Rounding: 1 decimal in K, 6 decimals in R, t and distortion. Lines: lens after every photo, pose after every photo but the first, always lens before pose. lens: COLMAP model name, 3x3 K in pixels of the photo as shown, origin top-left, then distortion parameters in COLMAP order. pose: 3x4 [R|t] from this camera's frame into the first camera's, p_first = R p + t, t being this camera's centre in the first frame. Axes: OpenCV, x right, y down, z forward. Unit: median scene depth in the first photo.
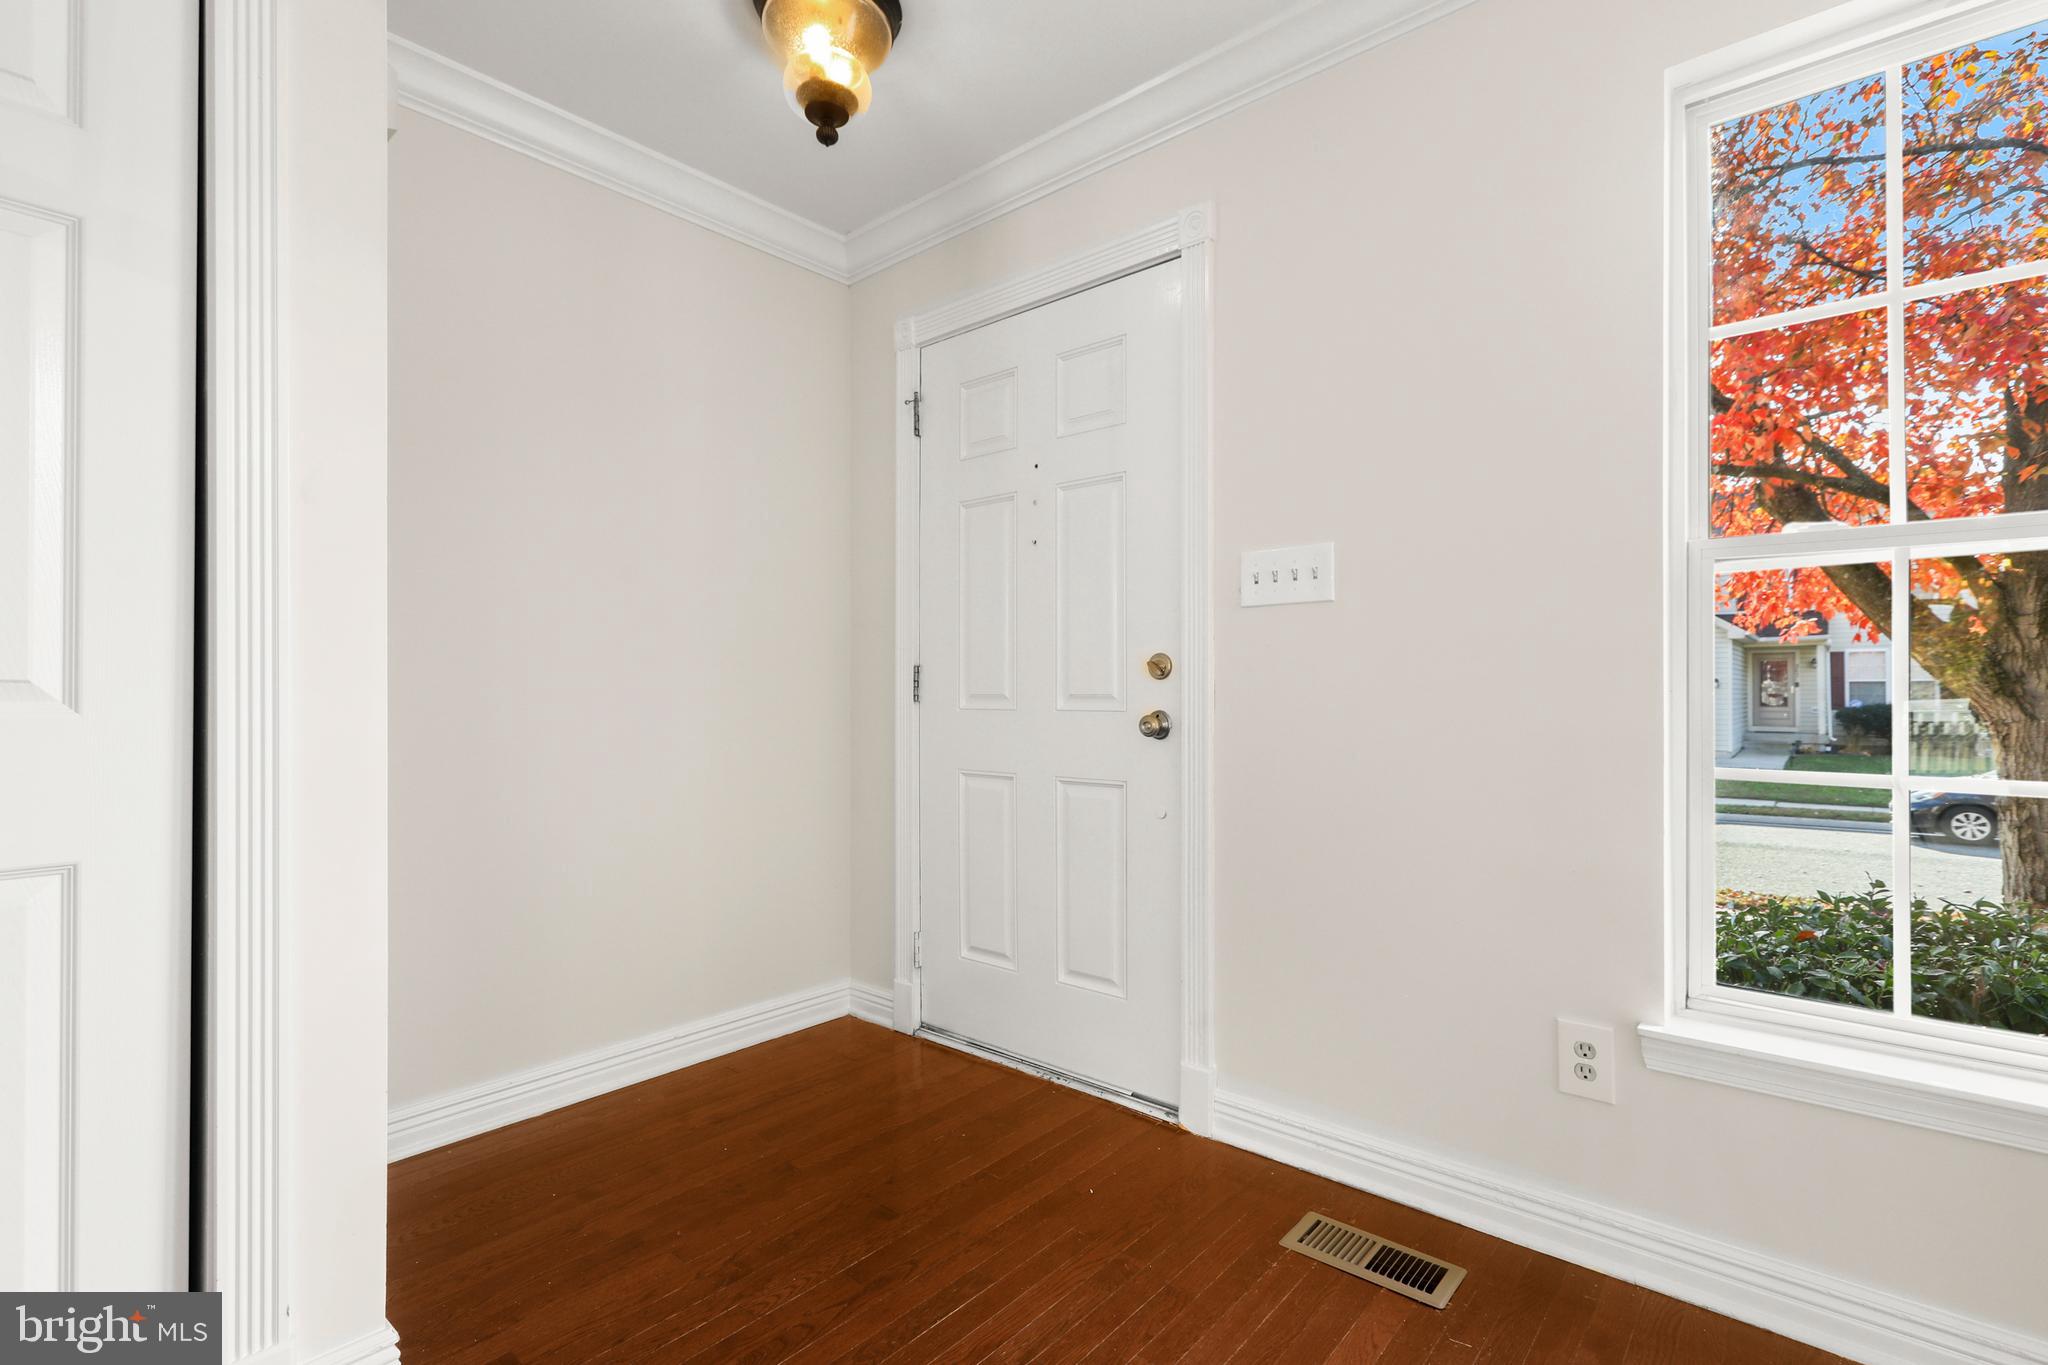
lens RADIAL K [[933.1, 0, 1029.0], [0, 933.1, 694.2], [0, 0, 1]] dist [-0.003020, -0.000180]
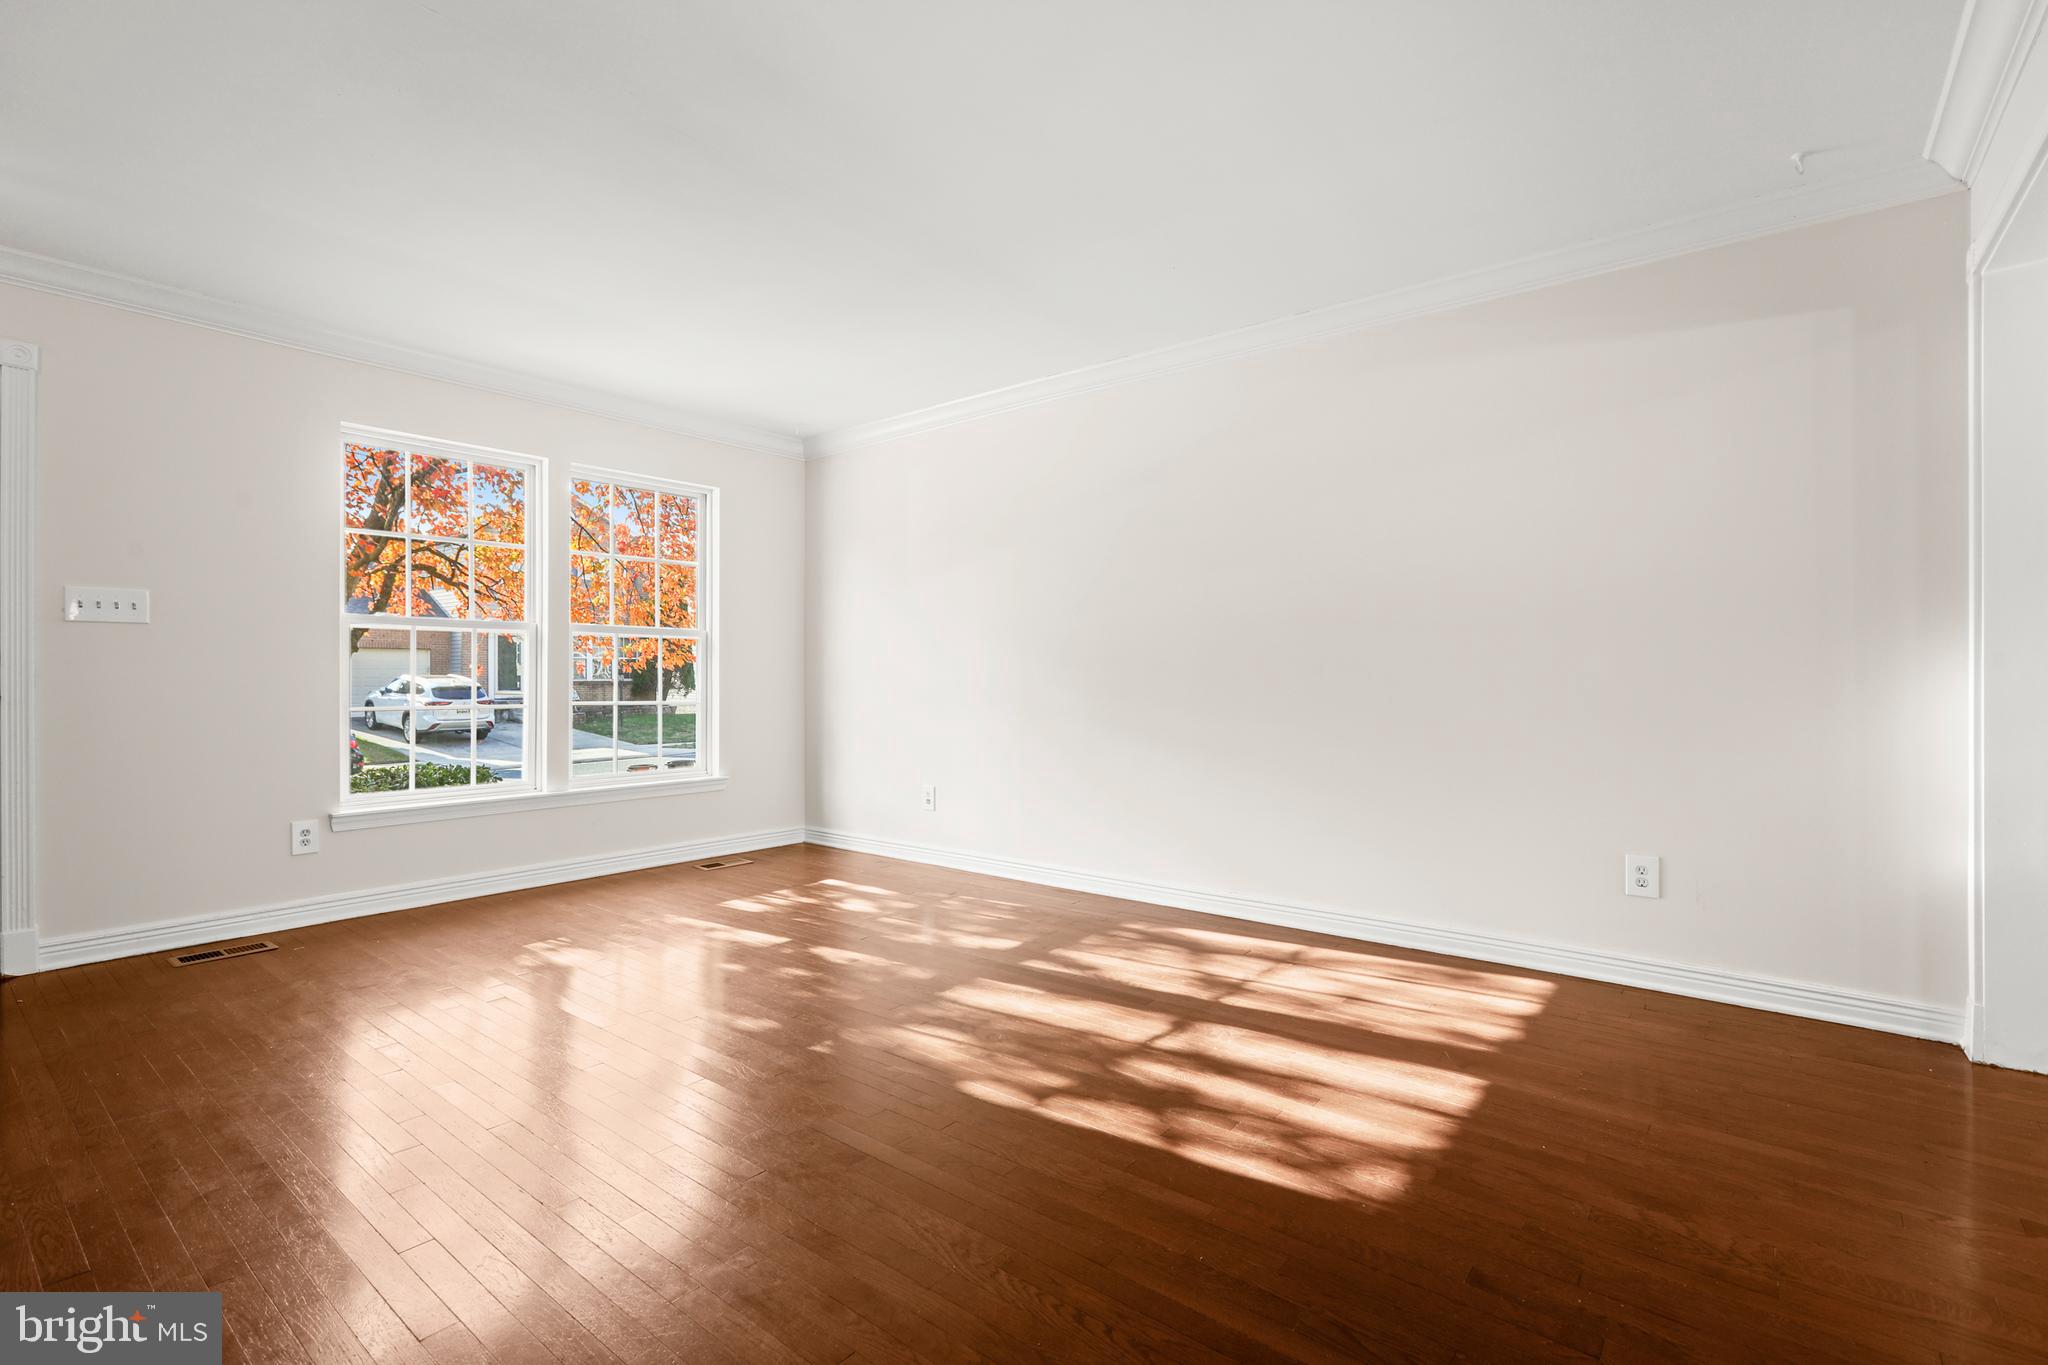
lens RADIAL K [[946.8, 0, 1033.4], [0, 946.8, 682.0], [0, 0, 1]] dist [-0.001318, 0.000247]
pose [[-0.064346, -0.005050, 0.997915, -1.397707], [-0.003195, 0.999983, 0.004855, -0.004391], [-0.997923, -0.002875, -0.064361, -0.483639]]
